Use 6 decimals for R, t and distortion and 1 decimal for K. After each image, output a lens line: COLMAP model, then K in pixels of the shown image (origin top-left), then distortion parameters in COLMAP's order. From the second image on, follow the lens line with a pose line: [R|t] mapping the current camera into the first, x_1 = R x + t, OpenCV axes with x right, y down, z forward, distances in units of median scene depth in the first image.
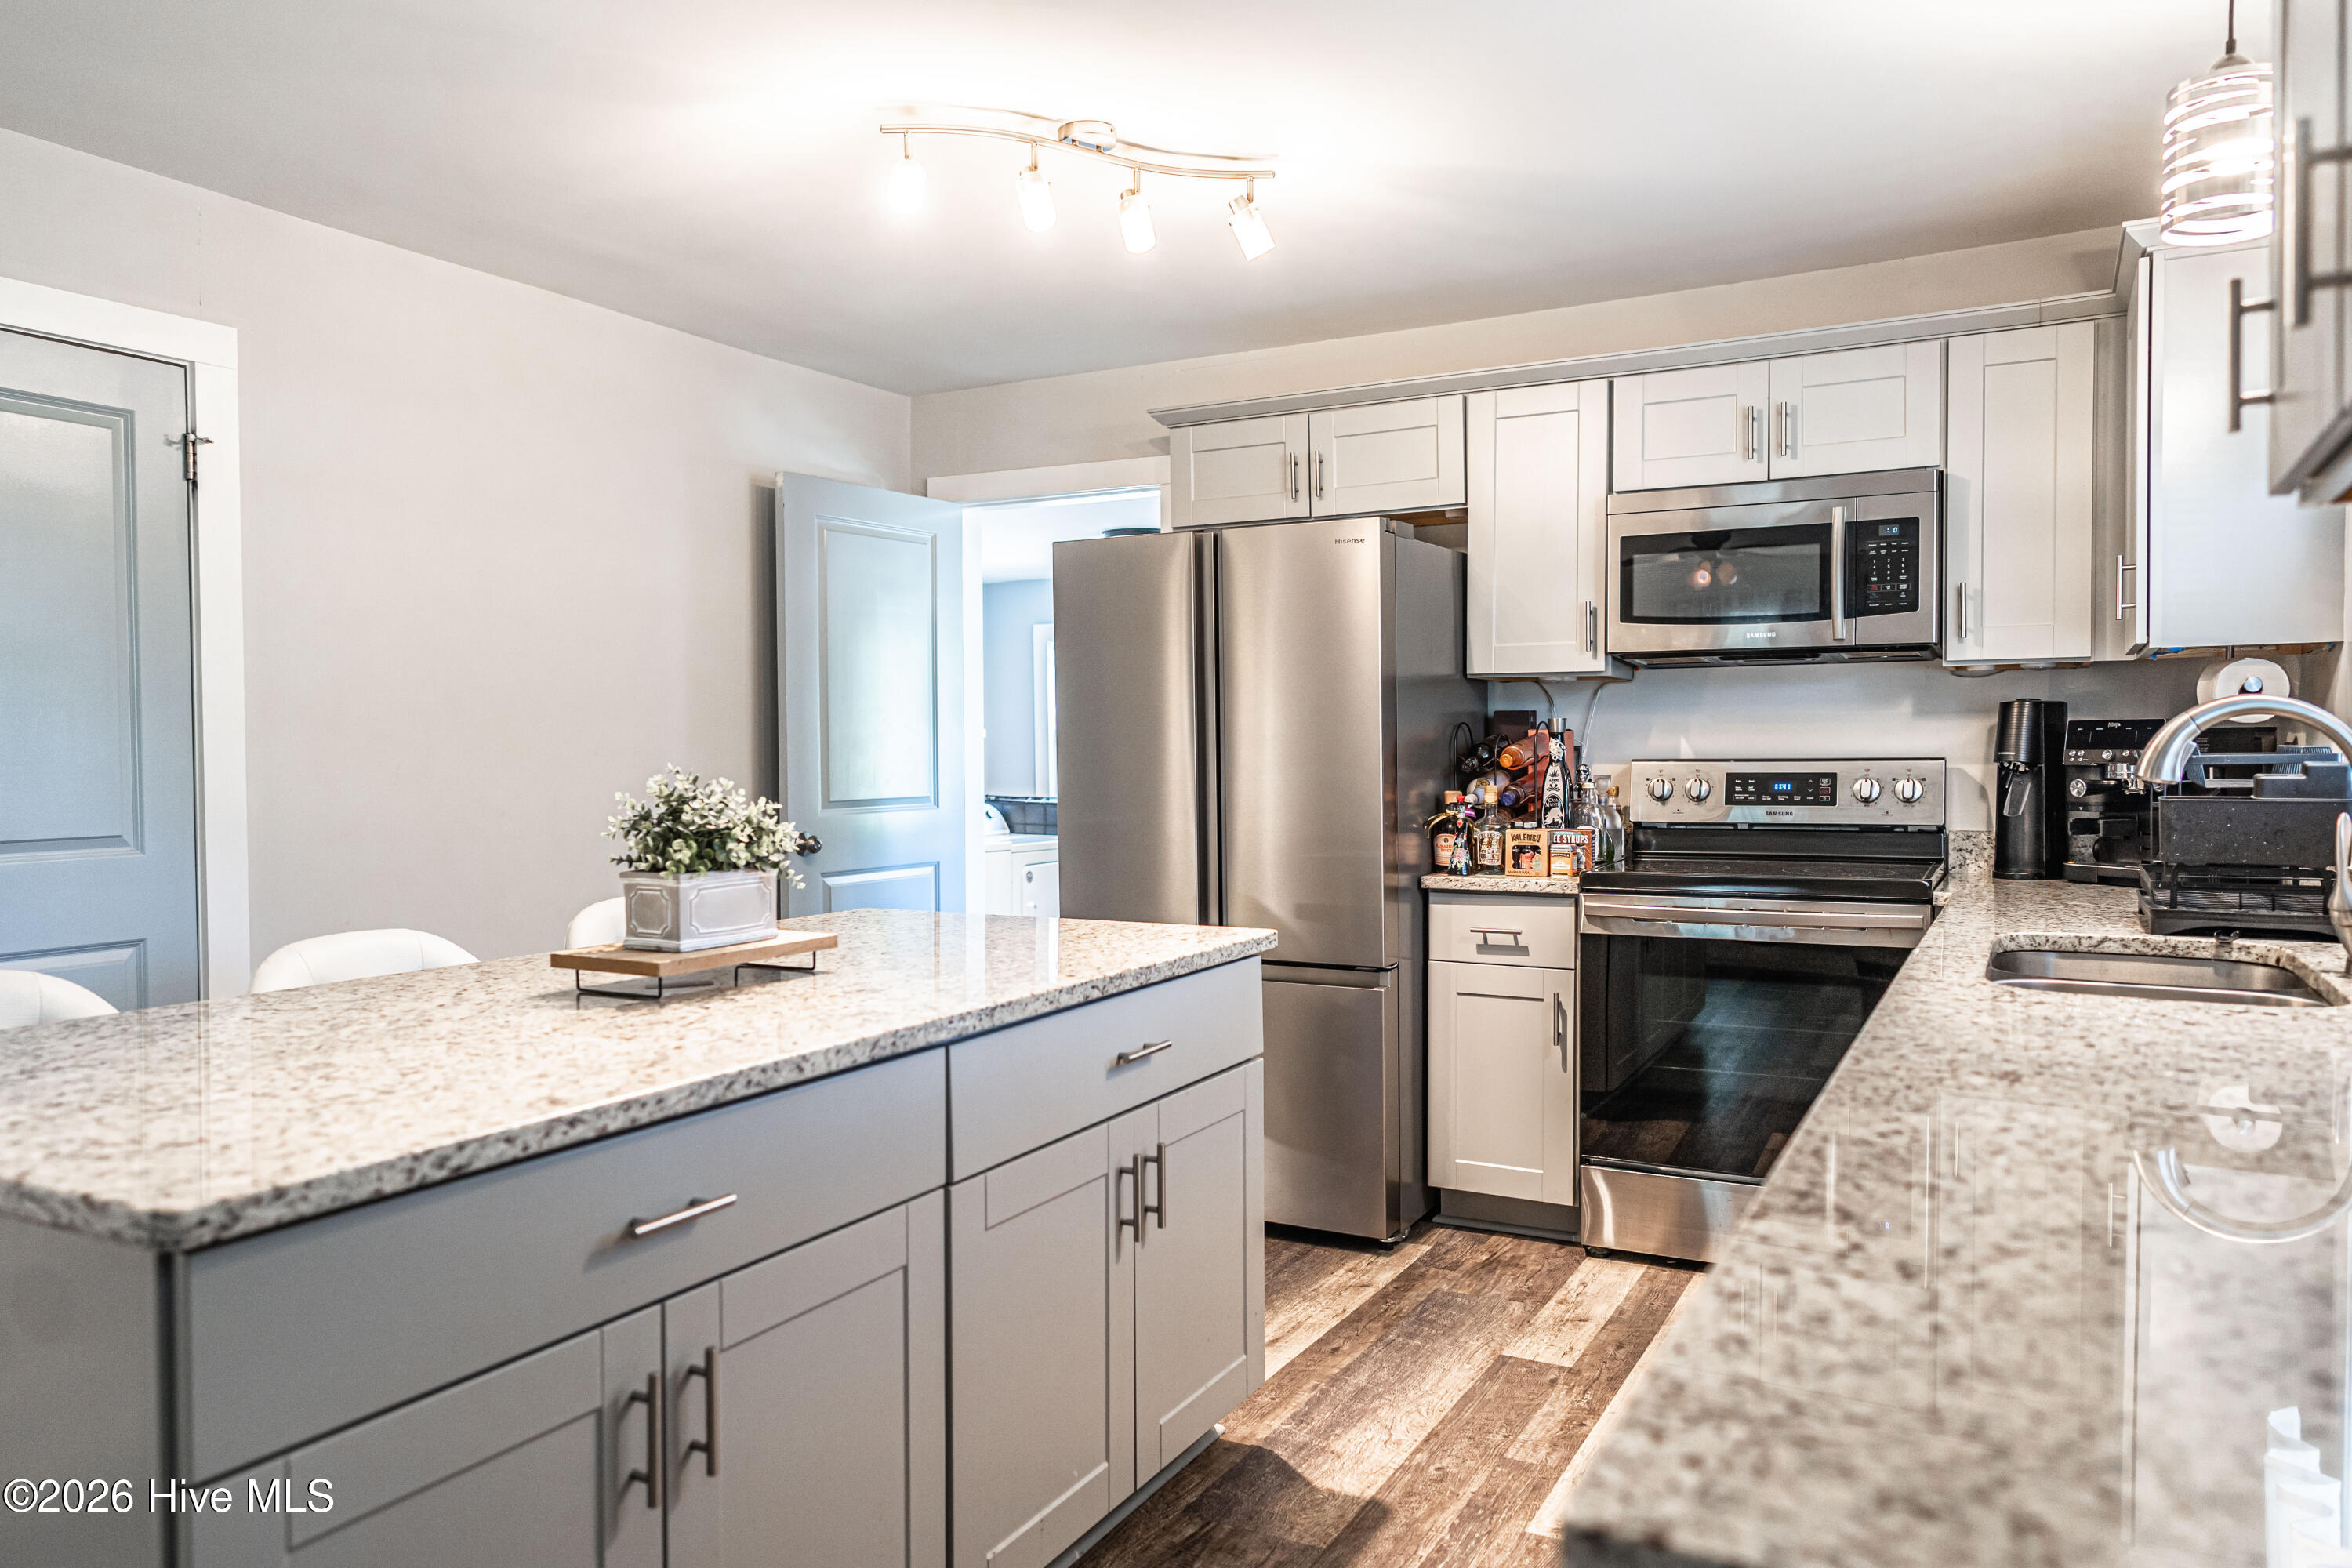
lens RADIAL K [[1576.2, 0, 1171.2], [0, 1576.2, 791.5], [0, 0, 1]] dist [-0.002345, -0.000337]
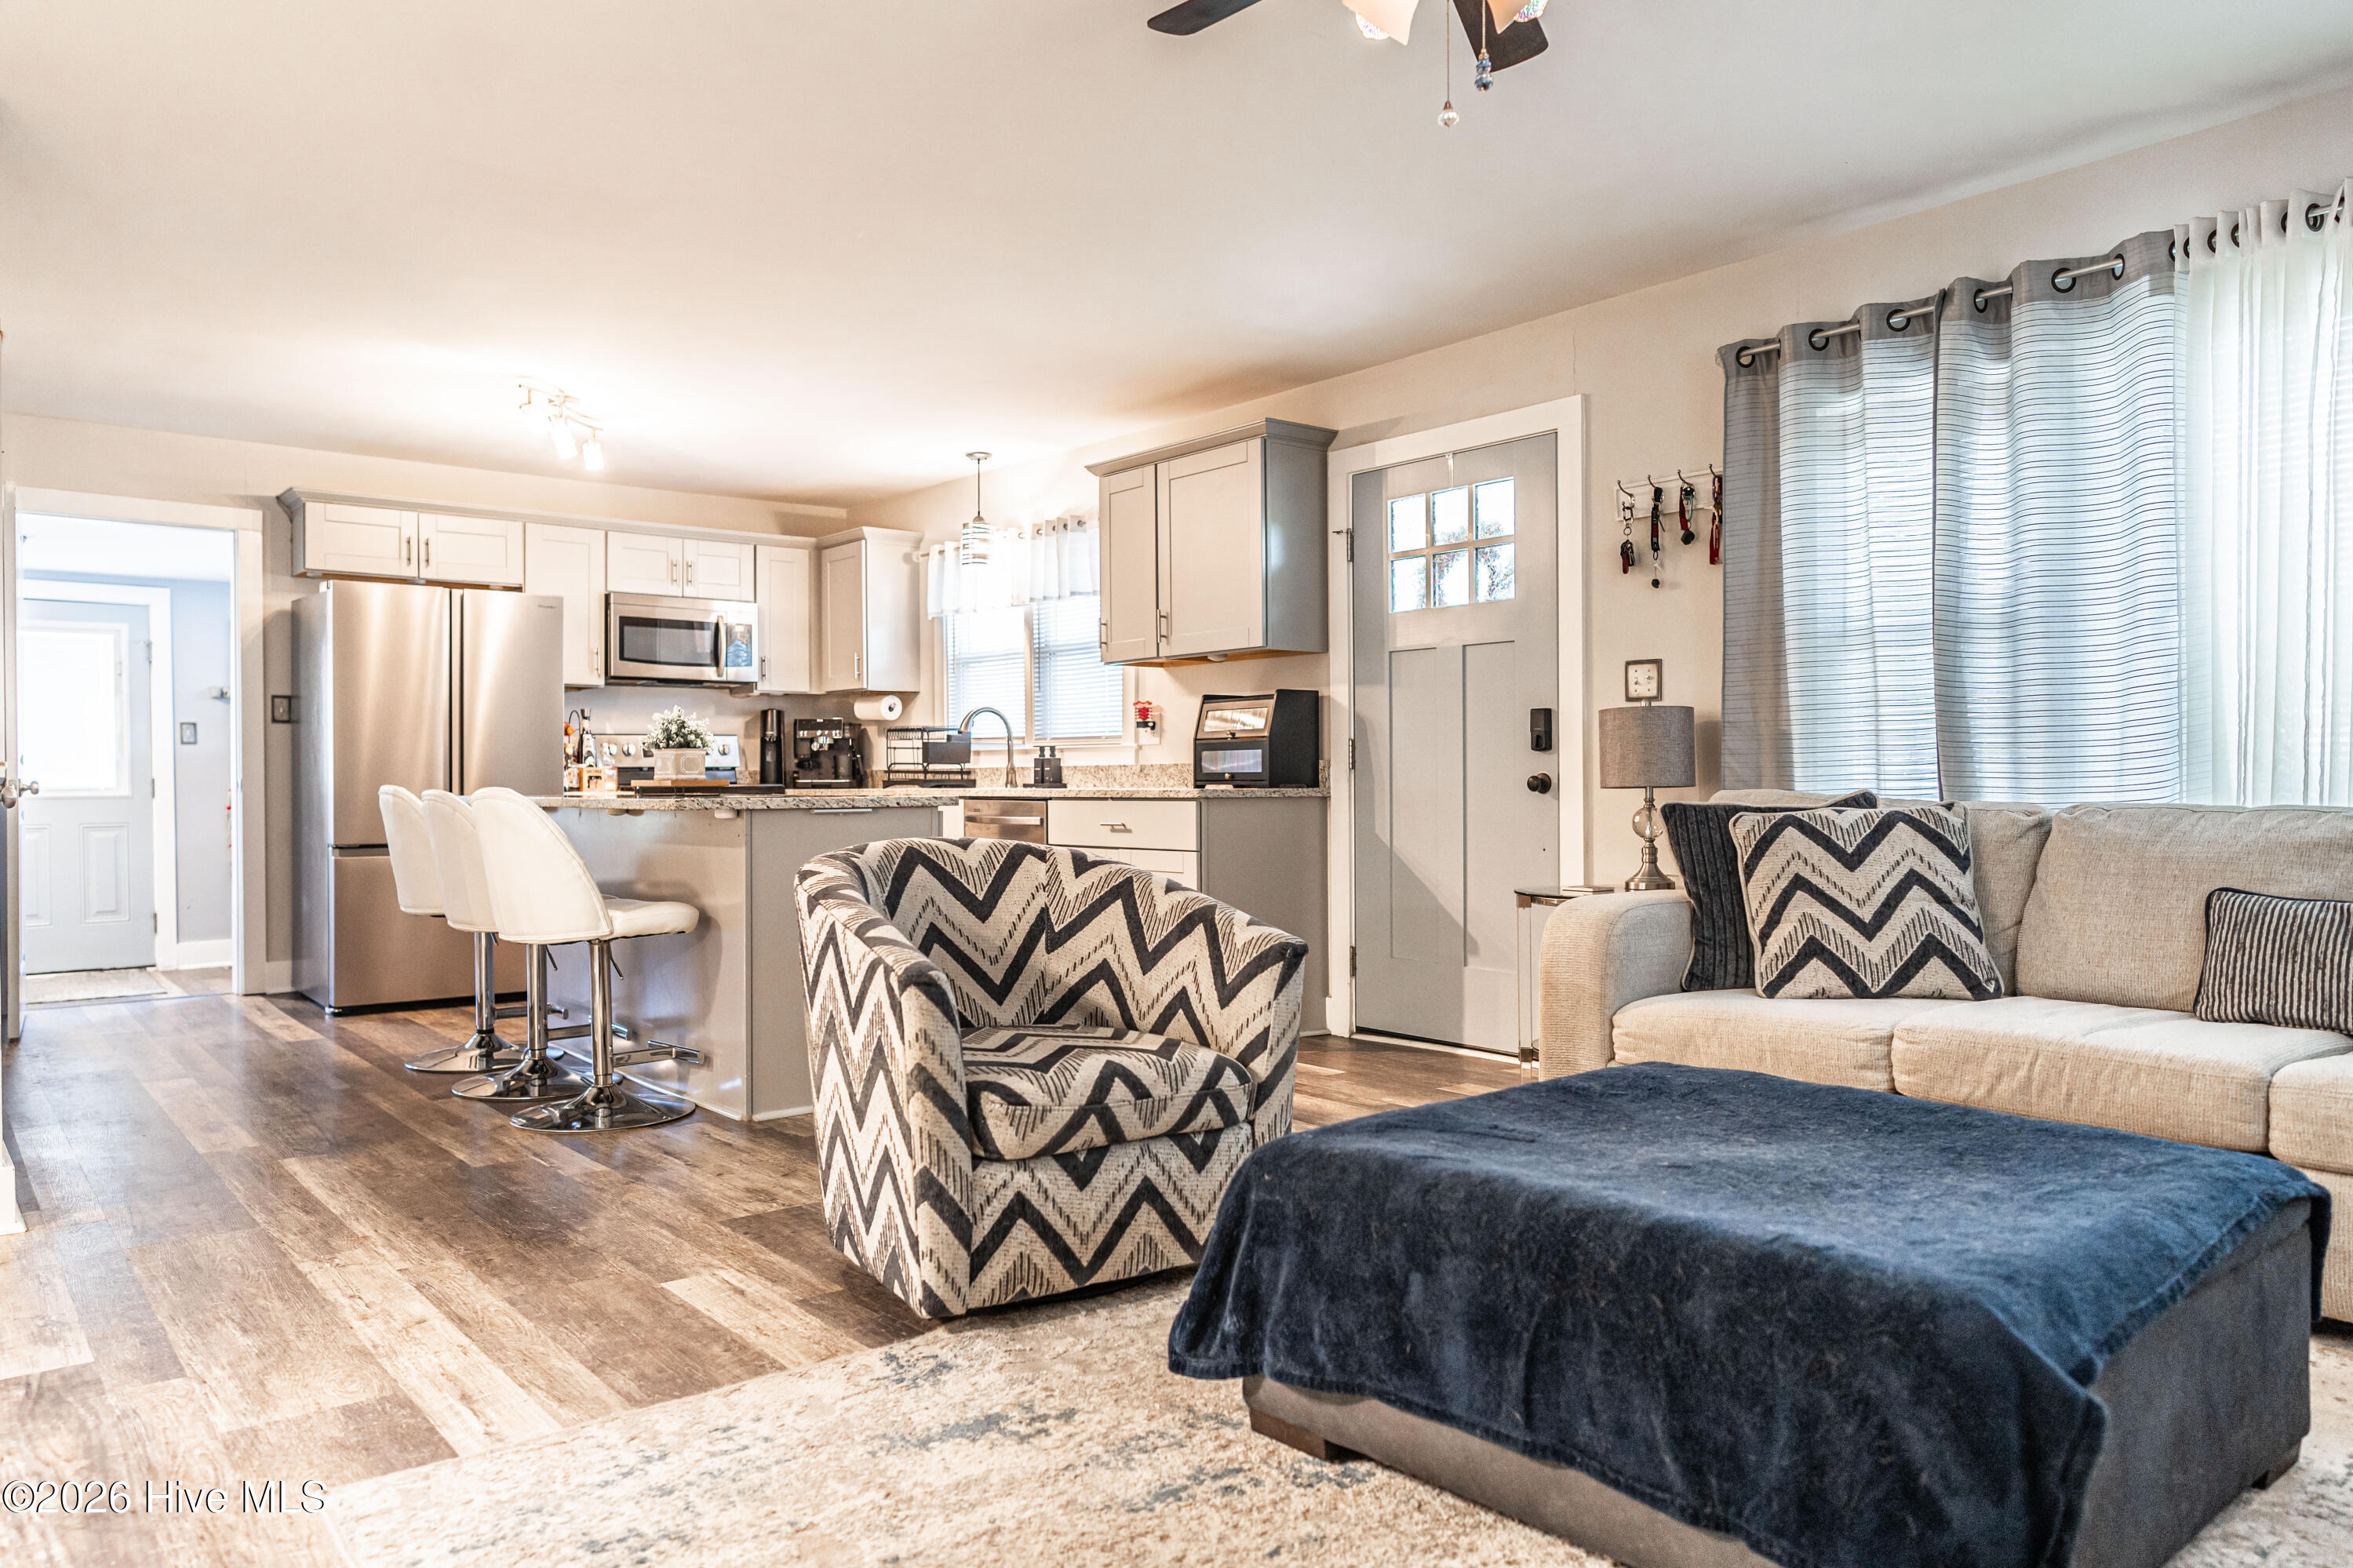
lens RADIAL K [[1576.7, 0, 1171.7], [0, 1576.7, 791.5], [0, 0, 1]] dist [-0.002345, -0.000337]
pose [[0.375489, -0.005103, 0.926813, -1.256746], [0.027075, 0.999618, -0.005465, 0.081903], [-0.926431, 0.027145, 0.375484, -0.342720]]
